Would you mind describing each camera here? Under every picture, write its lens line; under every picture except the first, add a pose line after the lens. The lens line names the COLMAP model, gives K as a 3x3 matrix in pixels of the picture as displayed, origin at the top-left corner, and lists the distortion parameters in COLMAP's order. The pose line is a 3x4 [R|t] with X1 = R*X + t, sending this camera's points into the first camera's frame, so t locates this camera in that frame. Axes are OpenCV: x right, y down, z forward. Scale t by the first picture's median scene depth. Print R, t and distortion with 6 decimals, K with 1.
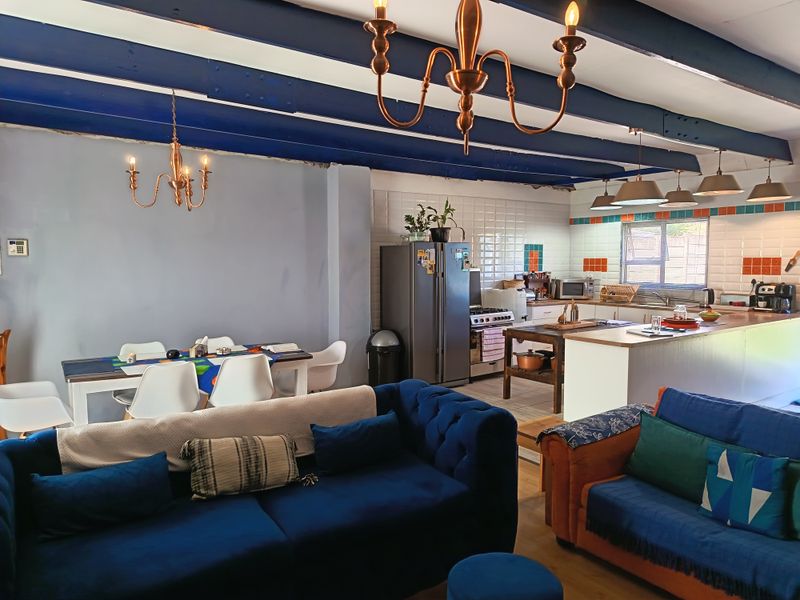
lens RADIAL K [[554.0, 0, 398.1], [0, 554.0, 301.2], [0, 0, 1]] dist [0.076722, -0.080133]
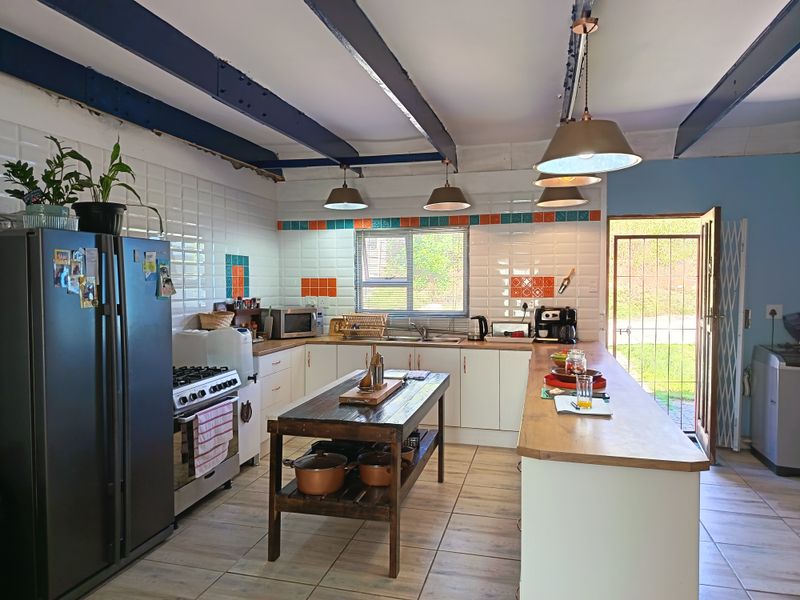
lens RADIAL K [[554.0, 0, 398.1], [0, 554.0, 301.2], [0, 0, 1]] dist [0.076722, -0.080133]
pose [[0.765931, -0.022152, 0.642542, -0.030474], [0.050598, 0.998383, -0.025894, -0.028456], [-0.640929, 0.052344, 0.765813, 0.470314]]
